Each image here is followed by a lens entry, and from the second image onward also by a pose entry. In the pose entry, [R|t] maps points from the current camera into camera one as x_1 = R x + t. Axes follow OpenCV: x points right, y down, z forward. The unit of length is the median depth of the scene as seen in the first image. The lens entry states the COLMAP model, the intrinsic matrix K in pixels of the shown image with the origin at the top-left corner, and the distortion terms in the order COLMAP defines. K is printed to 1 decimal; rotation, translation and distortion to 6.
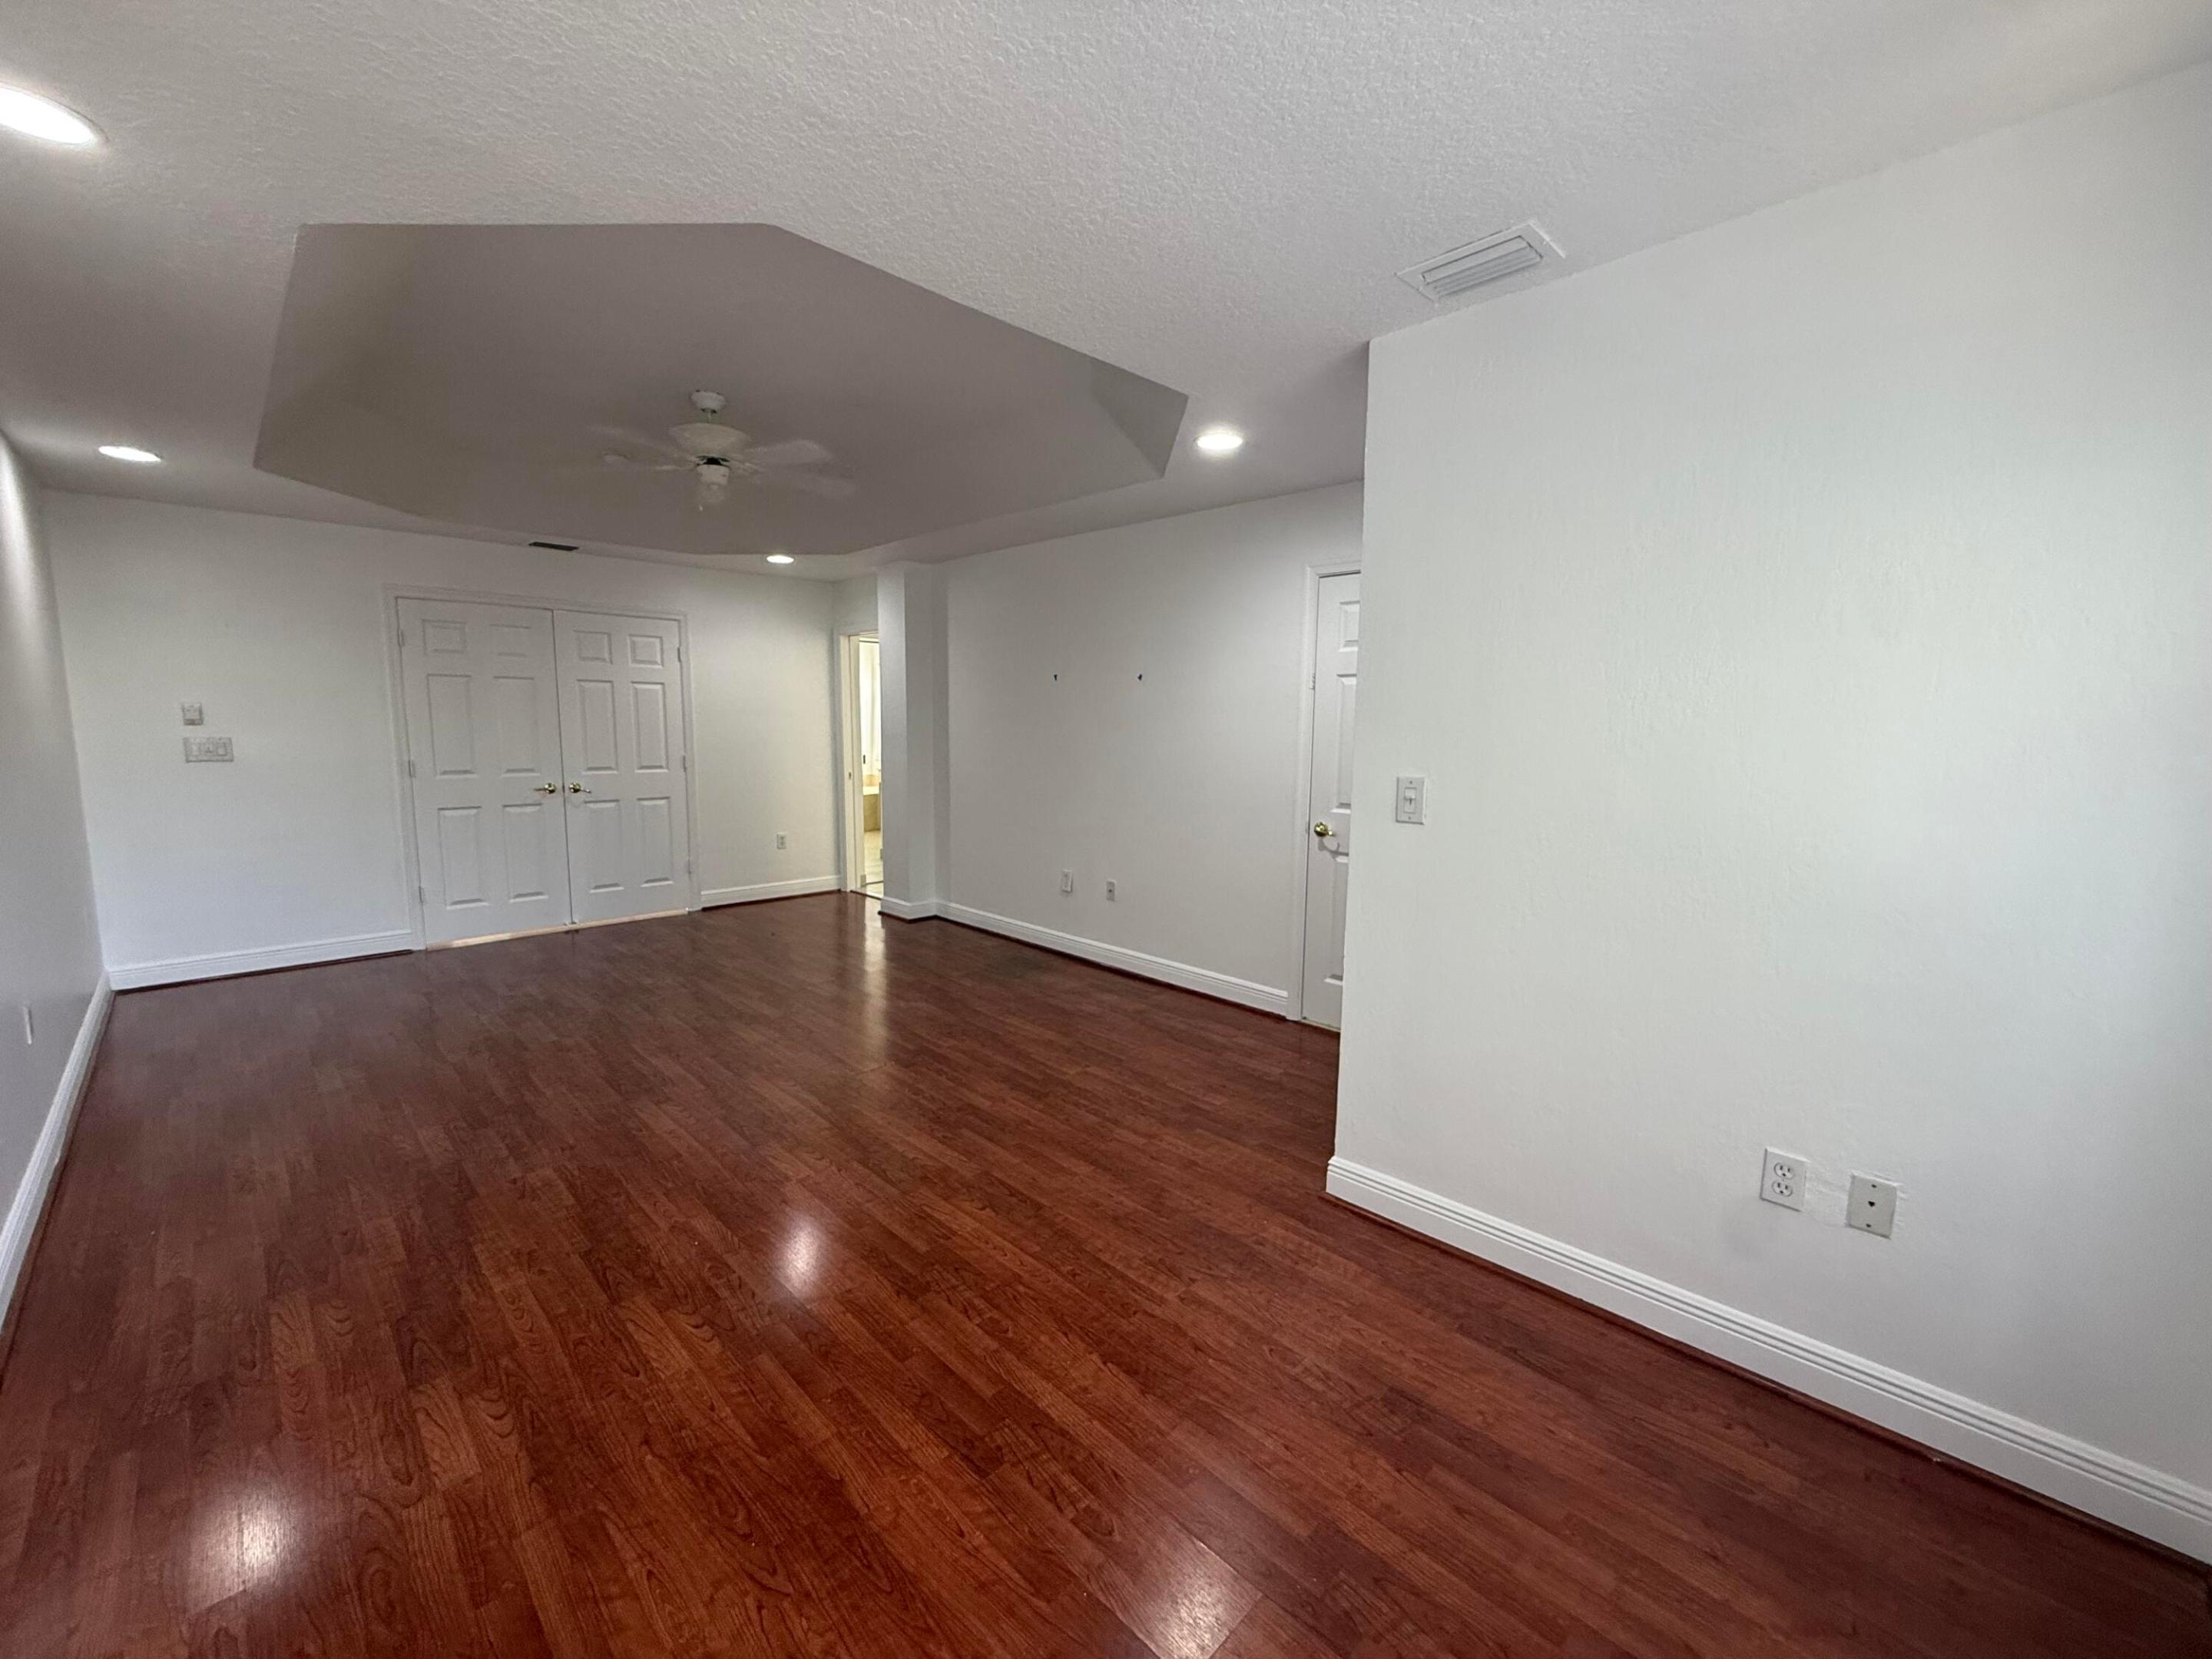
lens RADIAL K [[882.5, 0, 1074.8], [0, 882.5, 735.0], [0, 0, 1]] dist [0.001488, 0.000194]
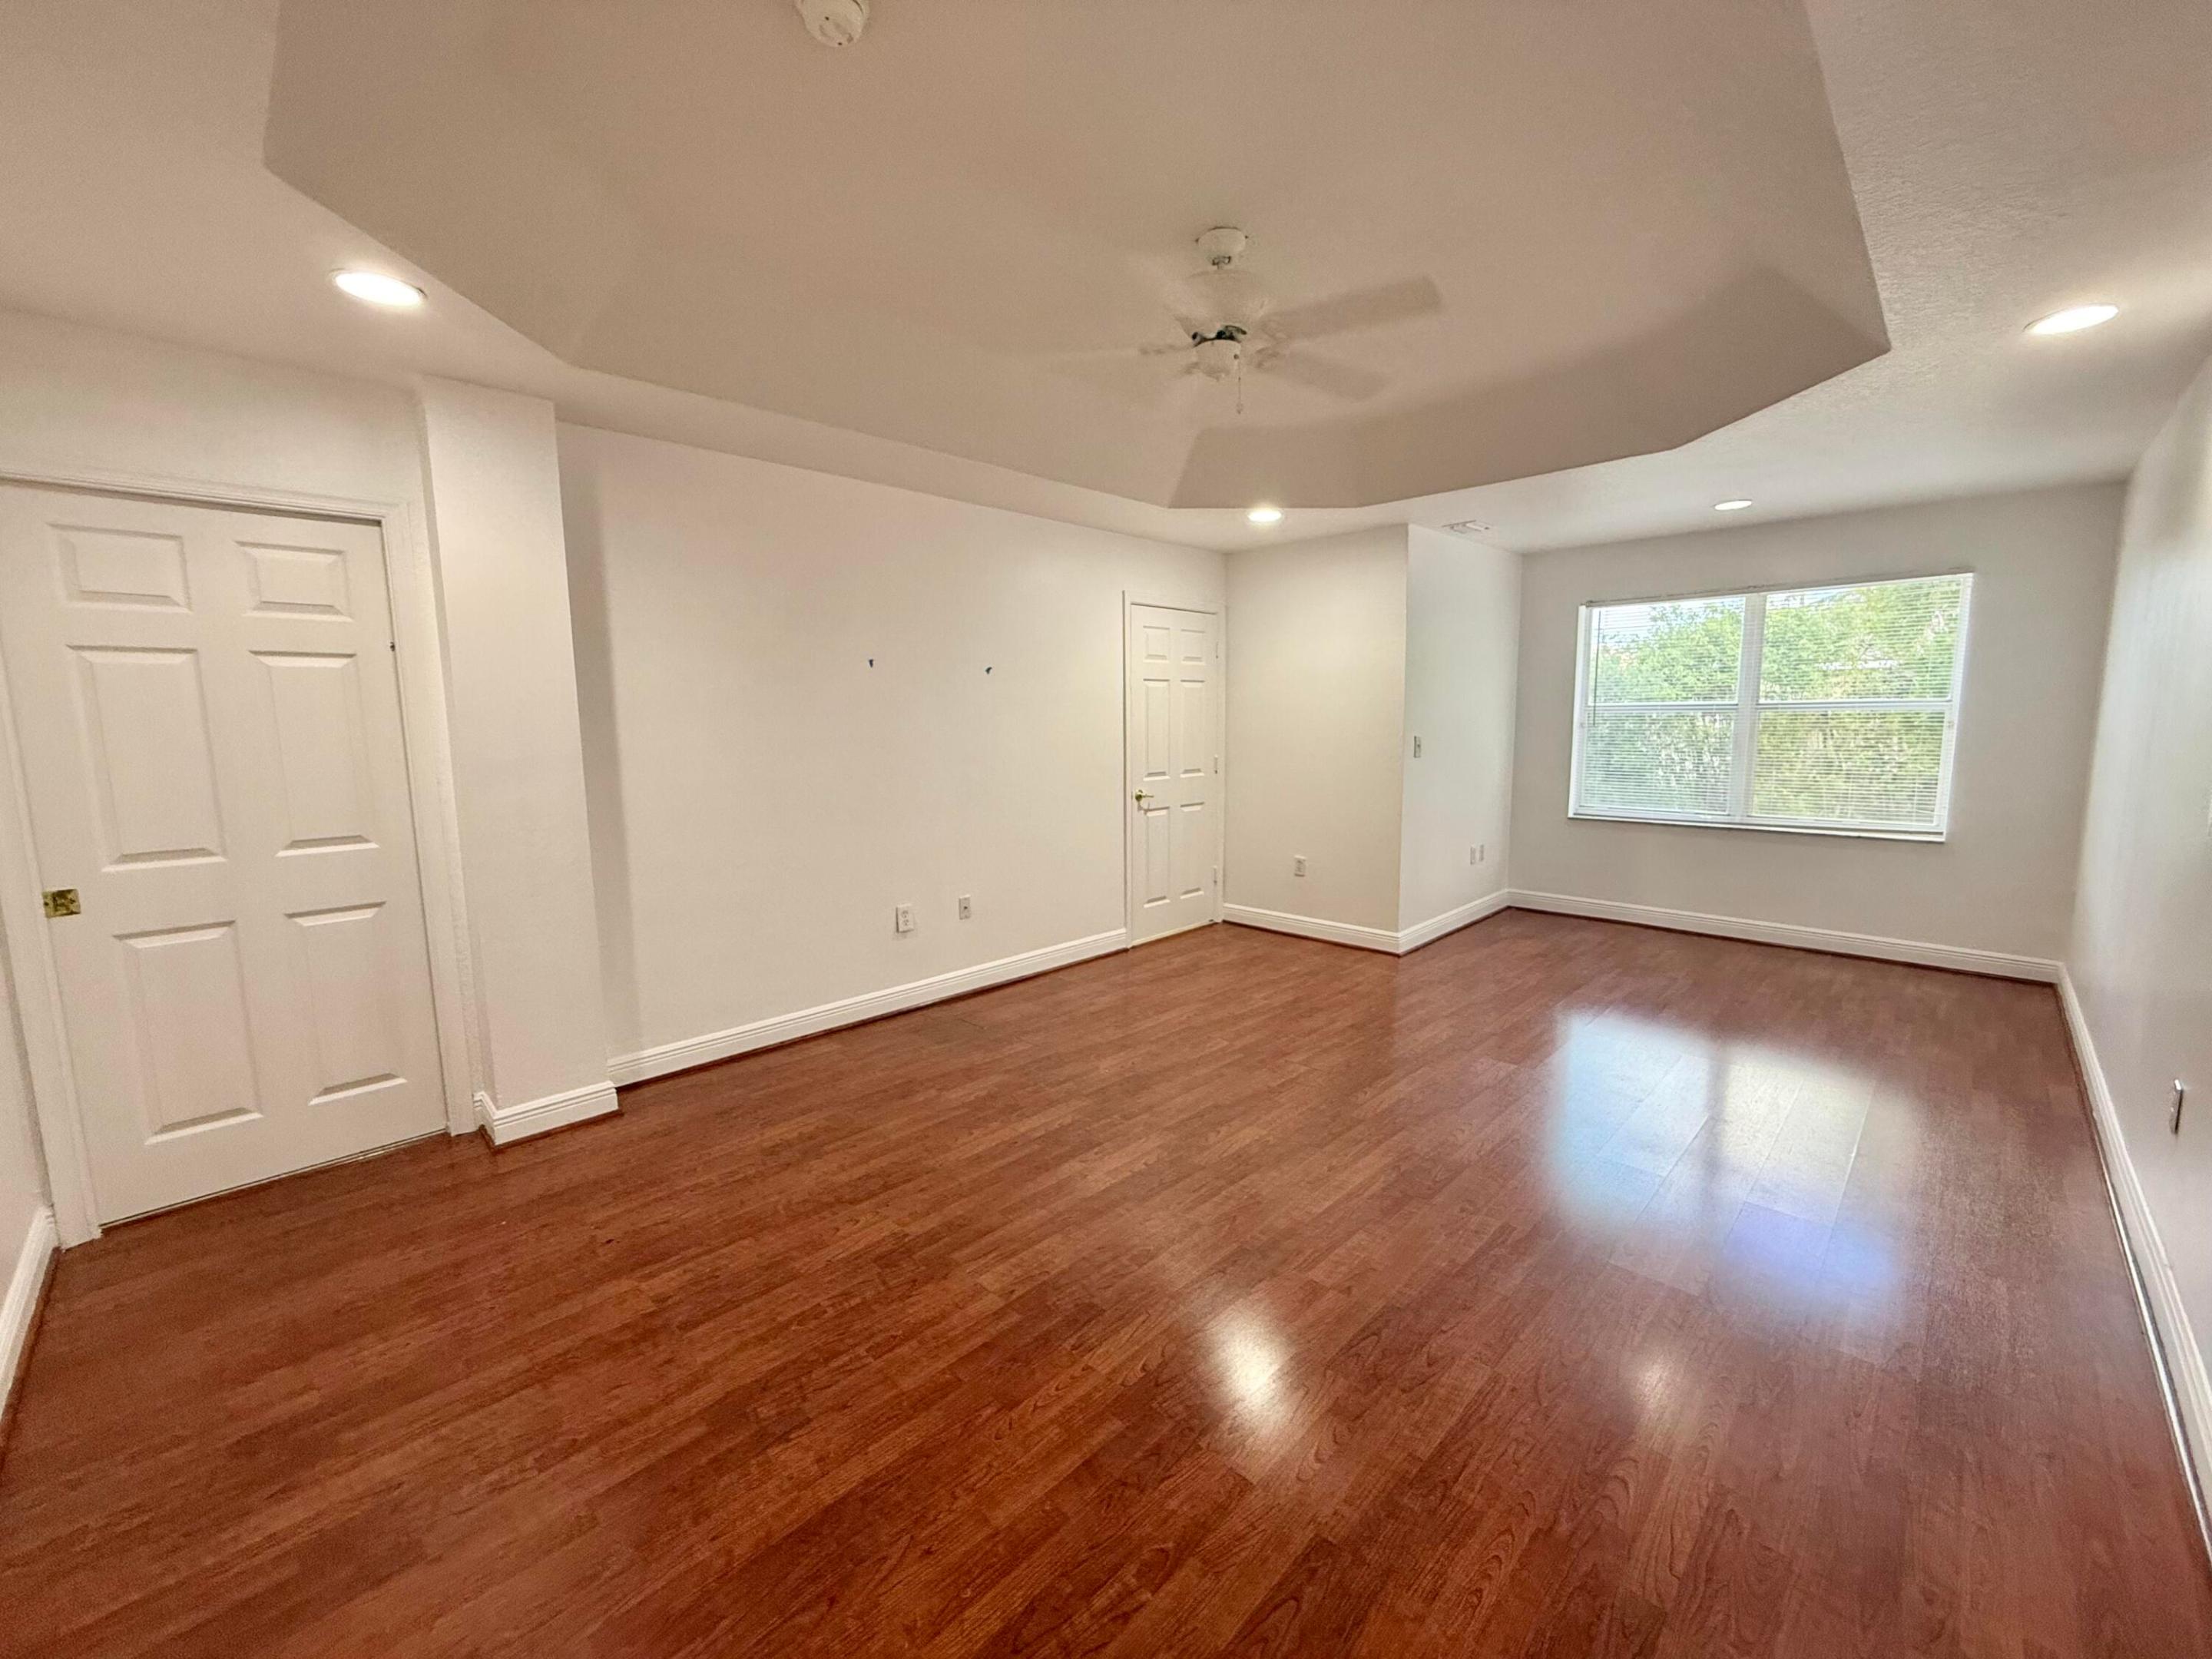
lens RADIAL K [[882.5, 0, 1113.2], [0, 882.5, 821.4], [0, 0, 1]] dist [0.001488, 0.000194]
pose [[-0.011795, -0.129405, 0.991522, -1.004192], [0.036010, 0.990893, 0.129751, -0.024026], [-0.999282, 0.037235, -0.007028, 1.037437]]
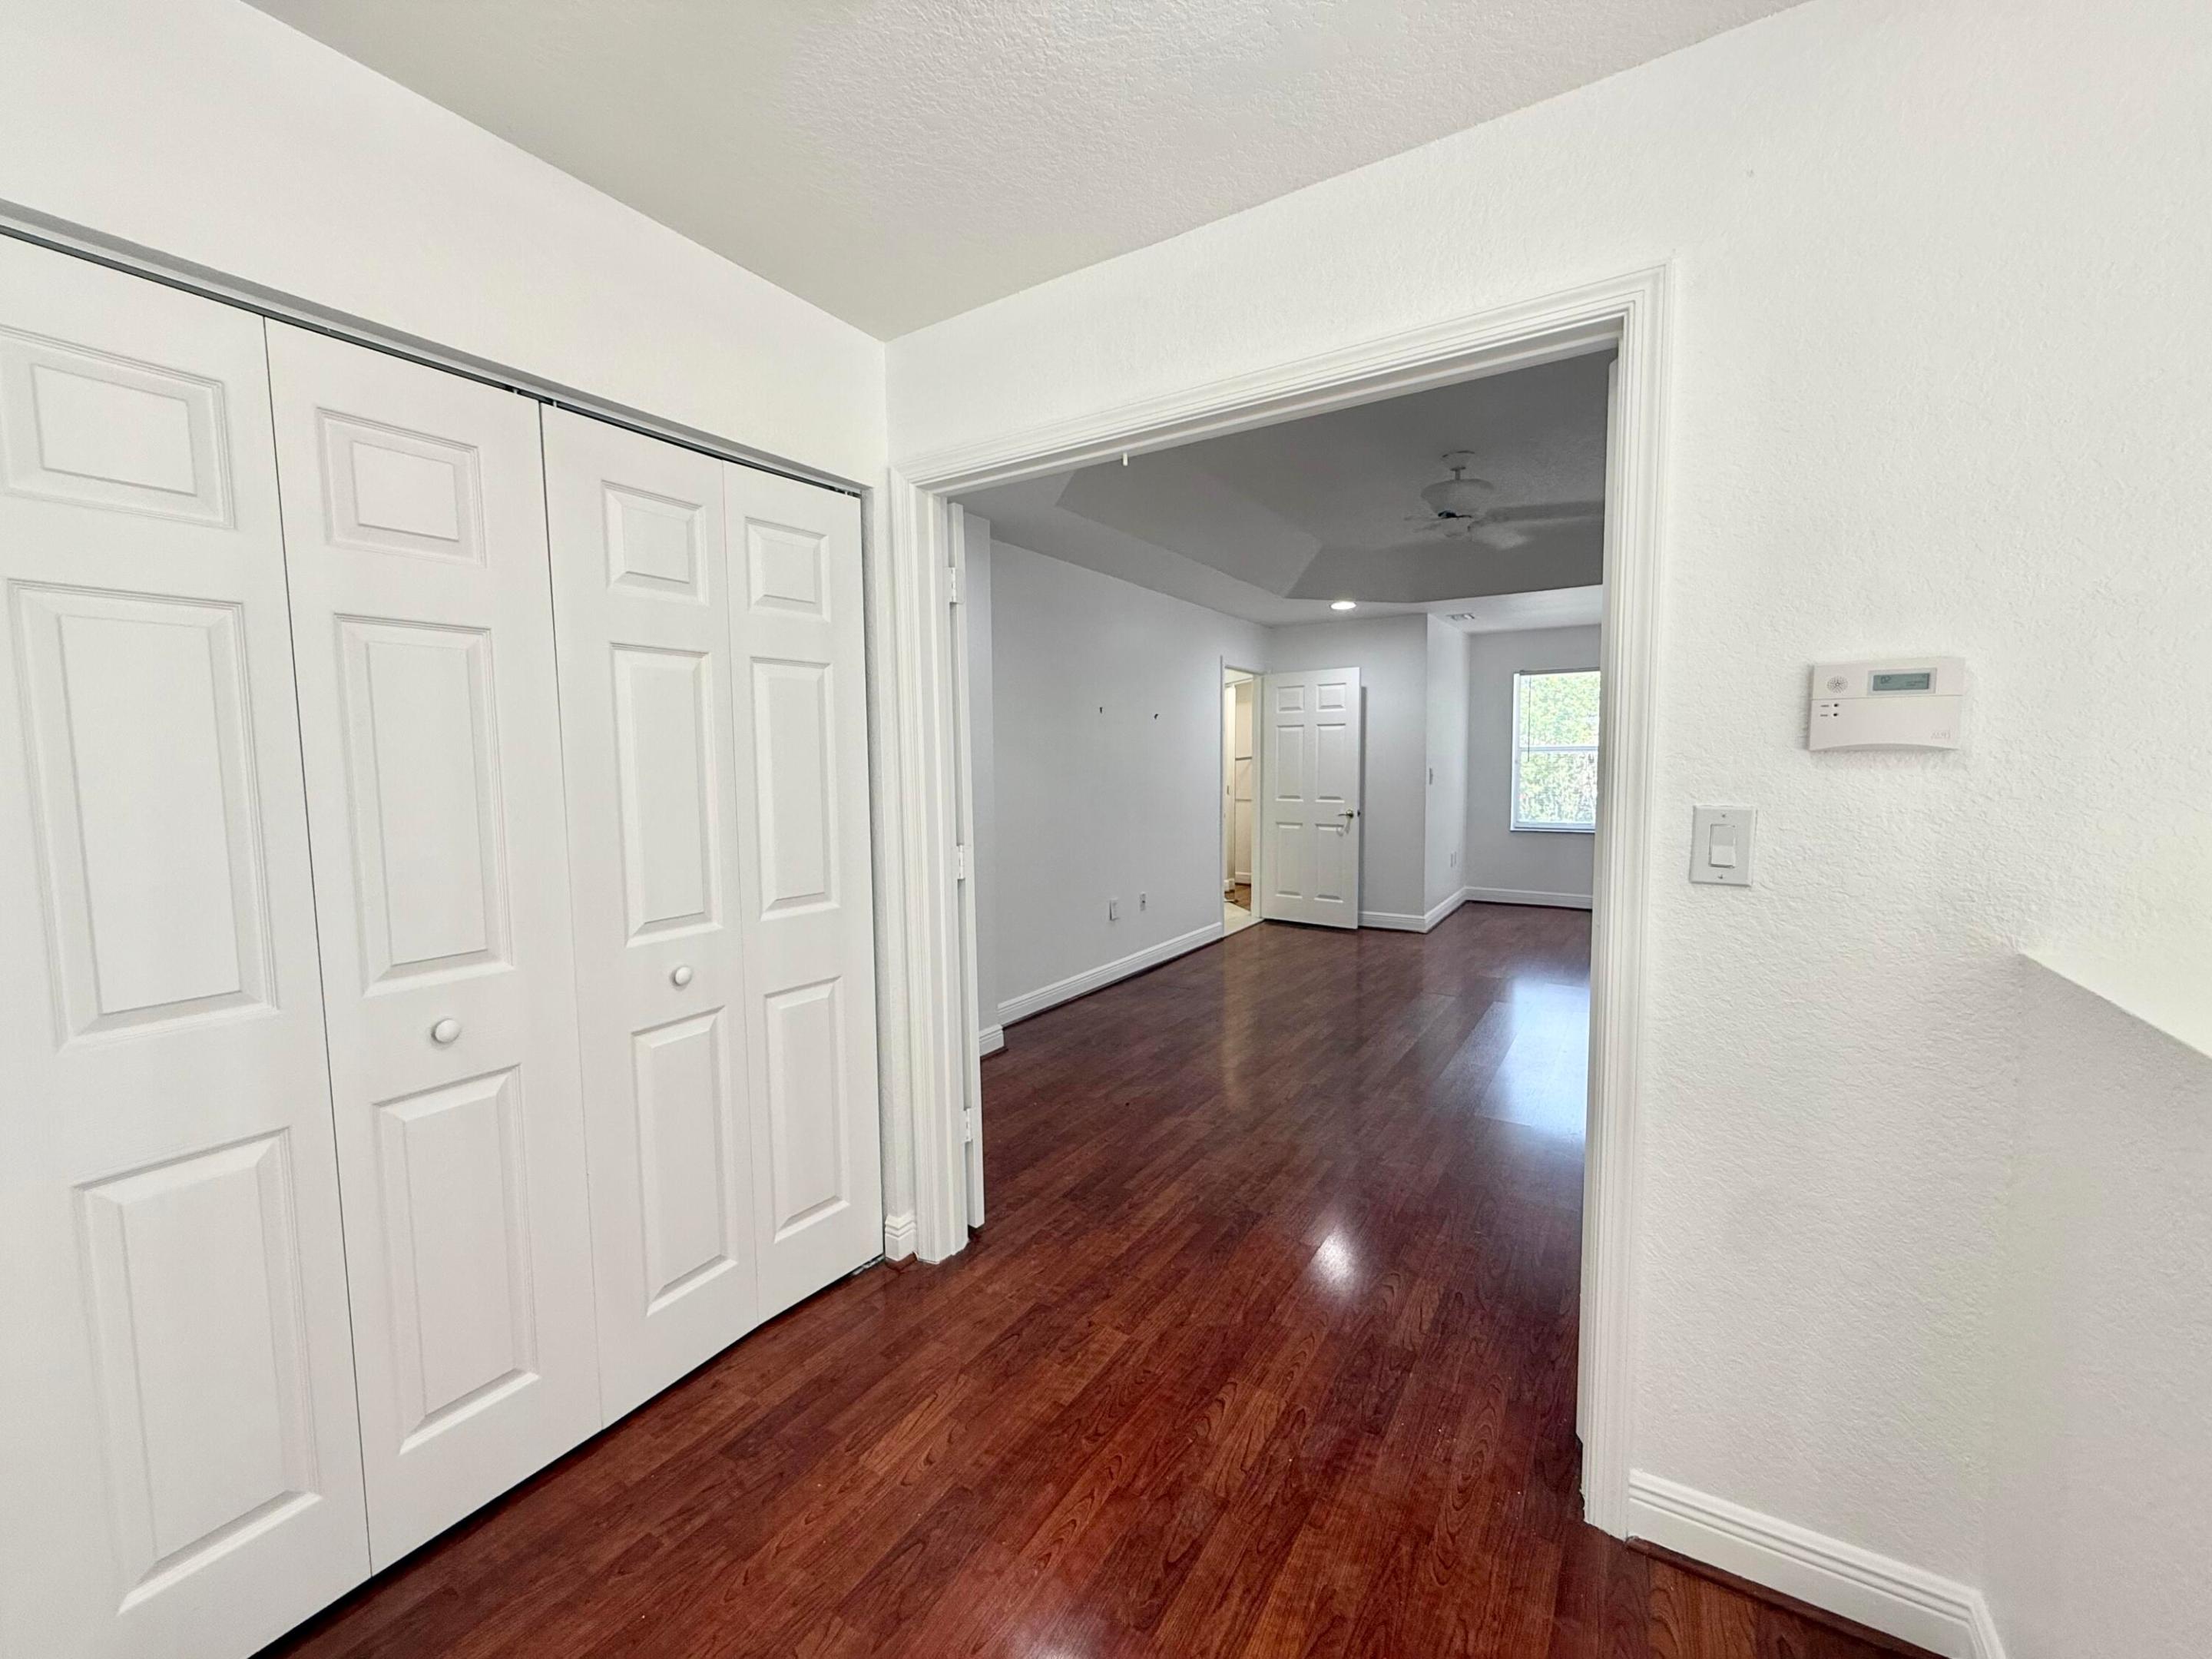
lens RADIAL K [[882.5, 0, 1096.8], [0, 882.5, 823.0], [0, 0, 1]] dist [0.001488, 0.000194]
pose [[-0.216137, -0.082601, 0.972863, -1.256651], [0.030254, 0.995370, 0.091234, -0.035604], [-0.975894, 0.049152, -0.212637, 1.564595]]
